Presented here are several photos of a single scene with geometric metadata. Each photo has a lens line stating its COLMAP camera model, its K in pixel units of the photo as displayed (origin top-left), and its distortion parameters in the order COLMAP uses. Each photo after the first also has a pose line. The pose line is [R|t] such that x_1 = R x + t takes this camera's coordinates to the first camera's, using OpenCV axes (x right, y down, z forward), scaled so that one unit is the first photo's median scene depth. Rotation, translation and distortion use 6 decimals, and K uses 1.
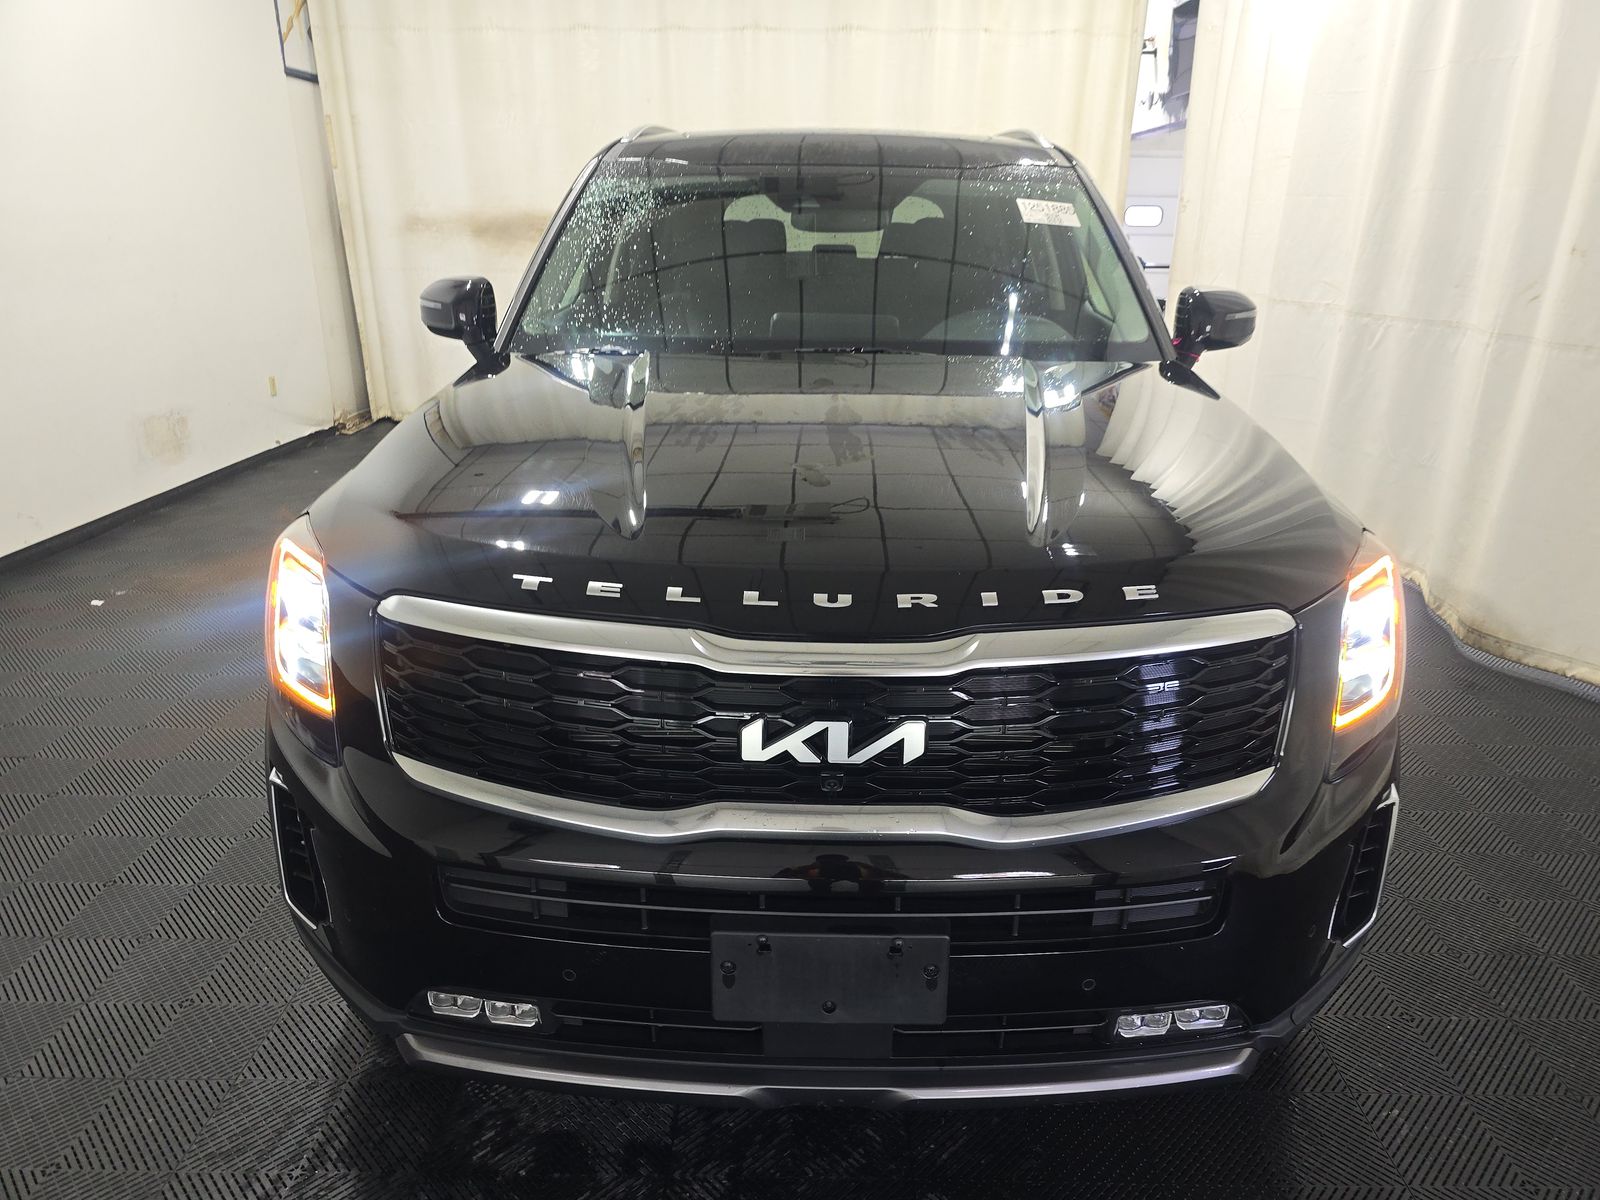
lens RADIAL K [[1099.4, 0, 800.0], [0, 1099.4, 600.0], [0, 0, 1]] dist [-0.008459, -0.005151]
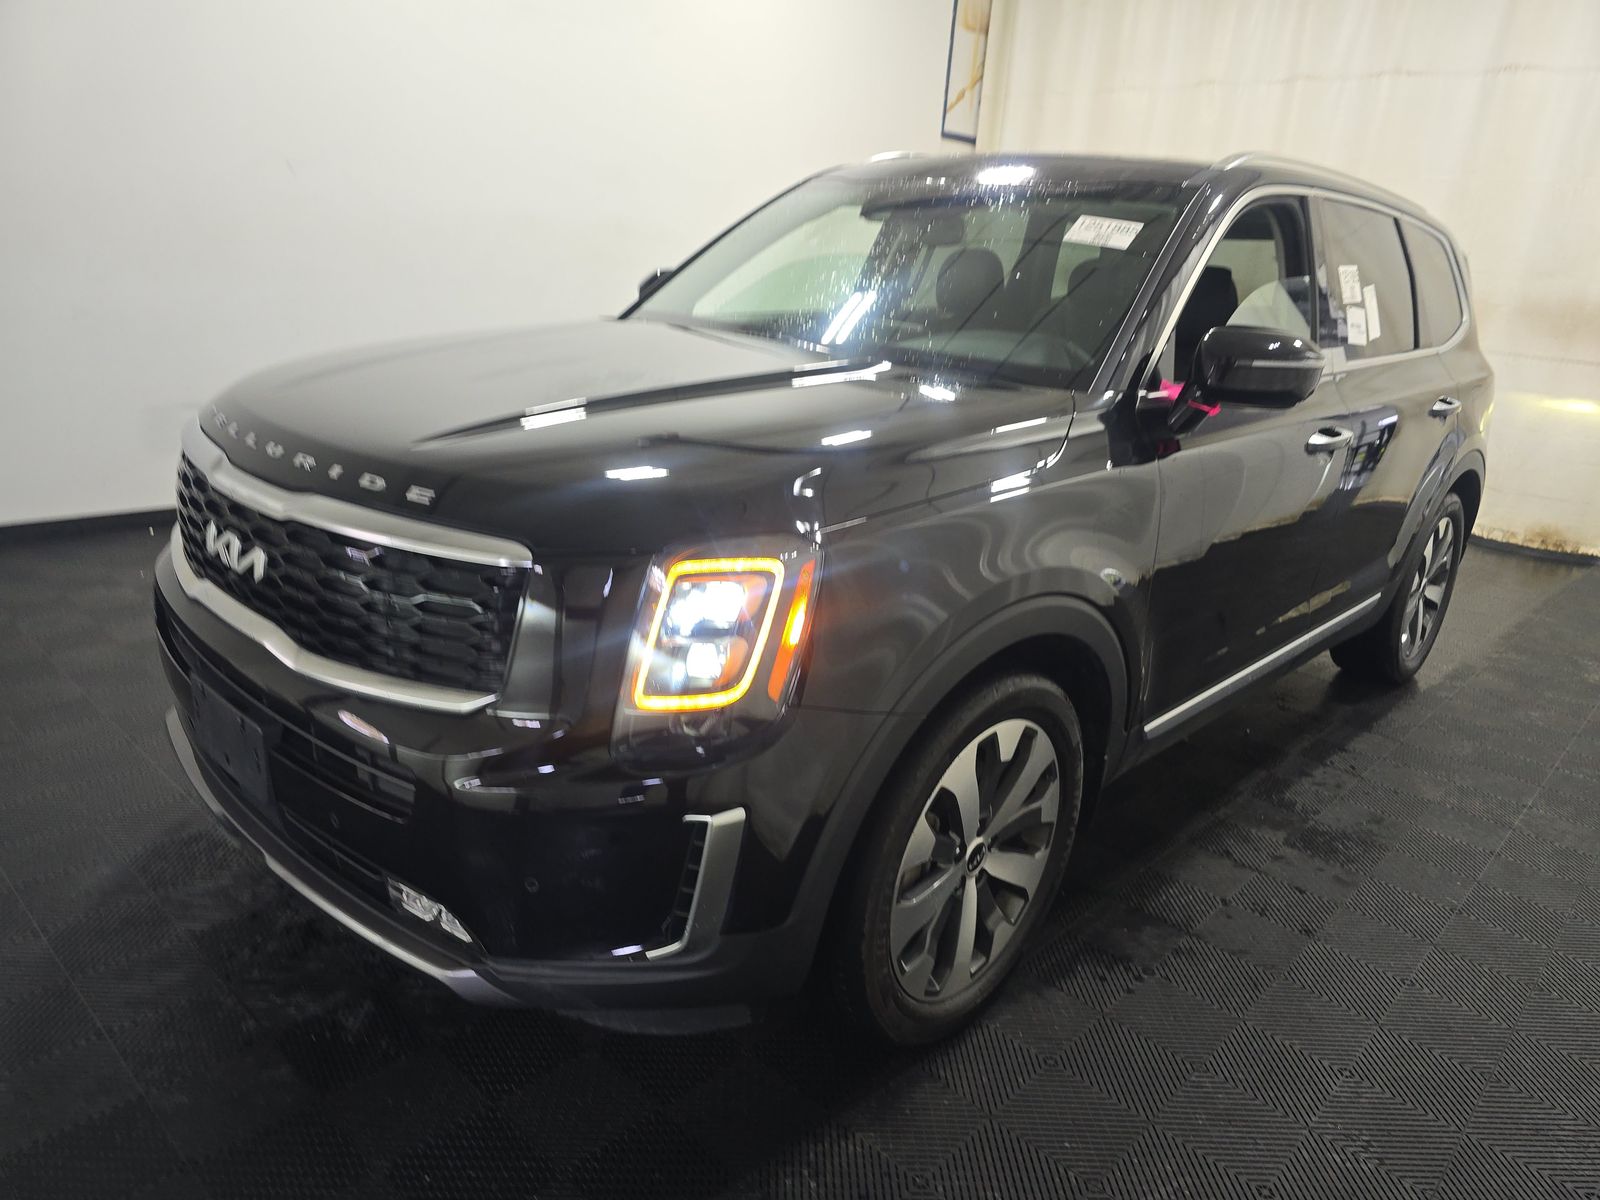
lens RADIAL K [[1099.4, 0, 800.0], [0, 1099.4, 600.0], [0, 0, 1]] dist [-0.008459, -0.005151]
pose [[0.735863, 0.236545, -0.634470, 0.273569], [-0.276519, 0.960284, 0.037308, -0.010302], [0.618096, 0.147990, 0.772046, 0.080062]]
